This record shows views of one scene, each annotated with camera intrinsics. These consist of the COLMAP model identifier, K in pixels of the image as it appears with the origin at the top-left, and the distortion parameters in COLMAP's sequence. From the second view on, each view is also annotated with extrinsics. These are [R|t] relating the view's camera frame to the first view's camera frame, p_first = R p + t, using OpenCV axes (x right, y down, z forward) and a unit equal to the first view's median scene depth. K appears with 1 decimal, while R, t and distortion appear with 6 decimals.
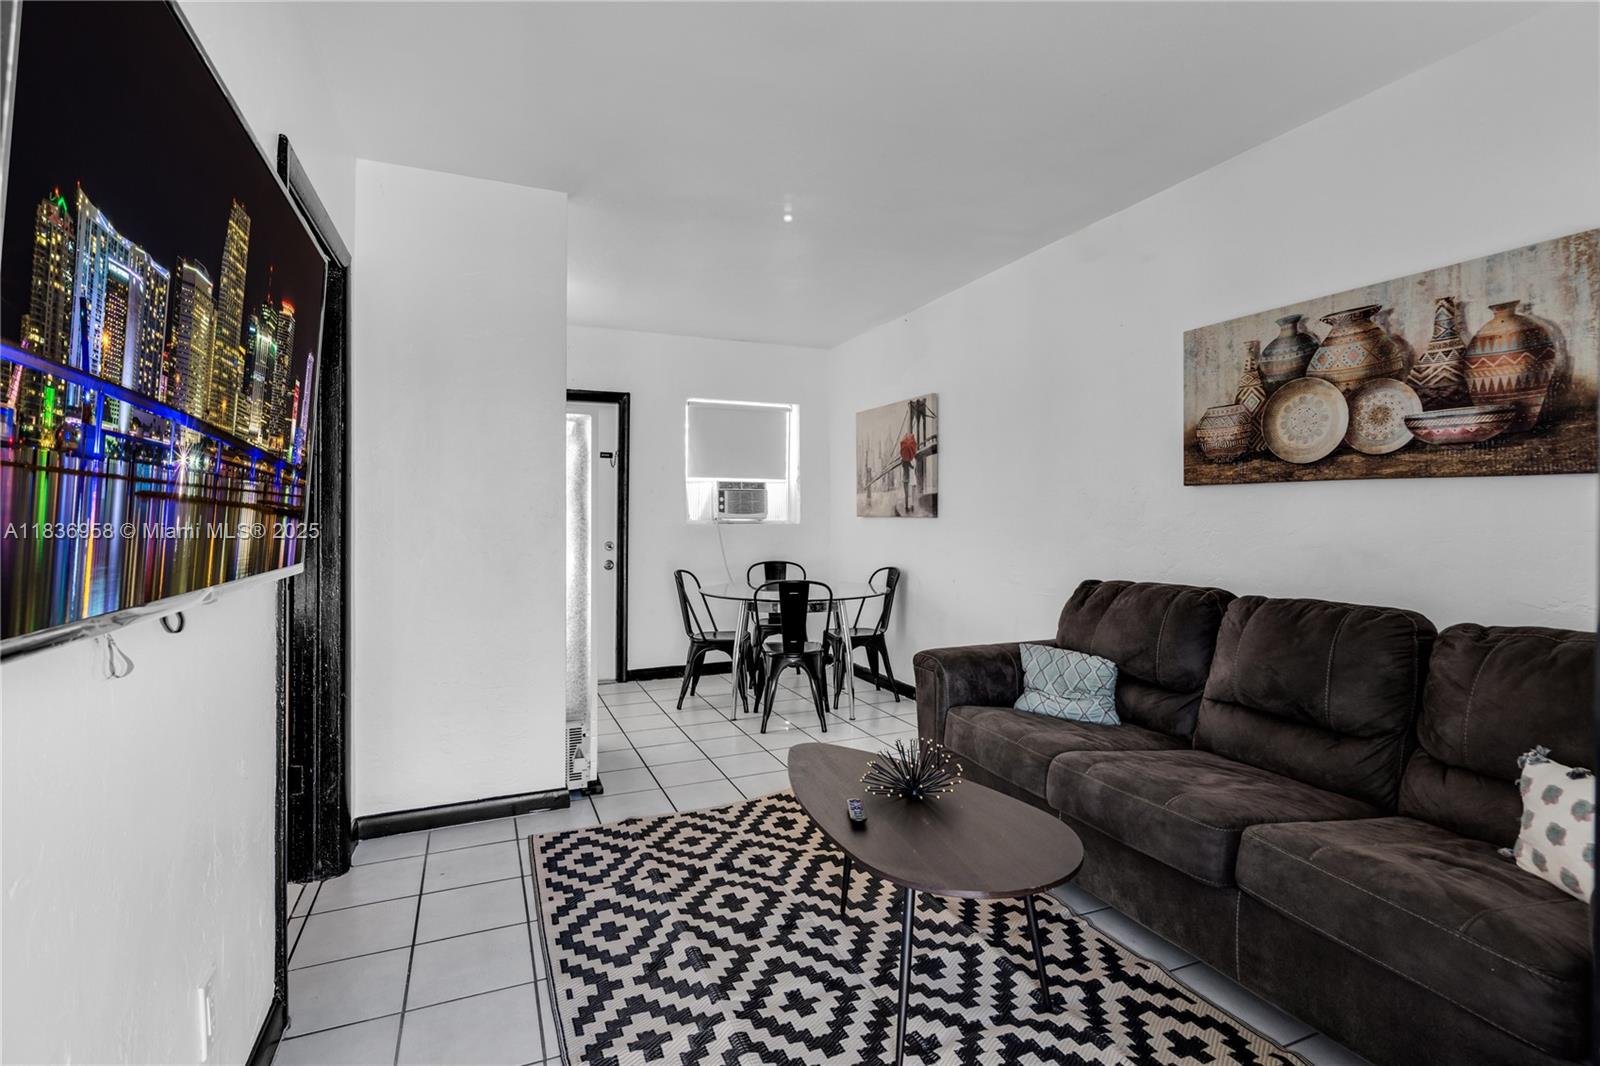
lens RADIAL K [[741.4, 0, 795.3], [0, 741.4, 514.4], [0, 0, 1]] dist [-0.000376, -0.000097]
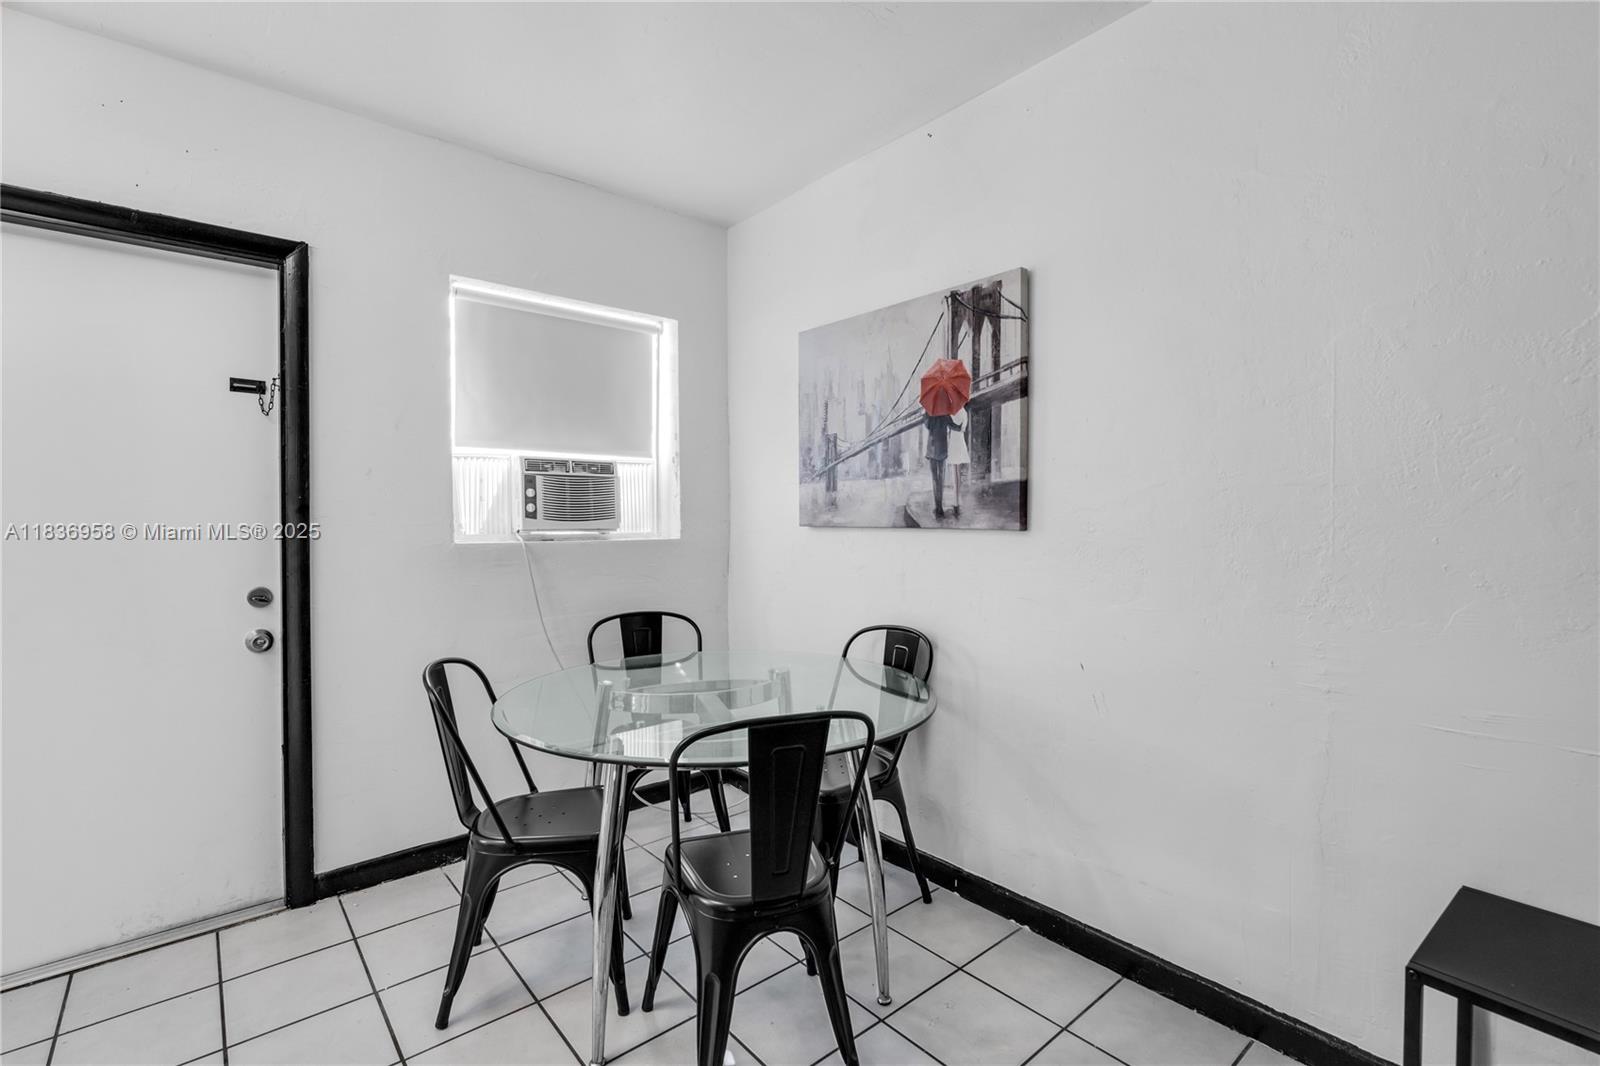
lens RADIAL K [[726.0, 0, 793.0], [0, 726.0, 532.9], [0, 0, 1]] dist [-0.003131, -0.000202]
pose [[0.956622, -0.009043, 0.291192, -0.084466], [0.002253, 0.999718, 0.023643, -0.005207], [-0.291324, -0.021962, 0.956372, 0.556126]]
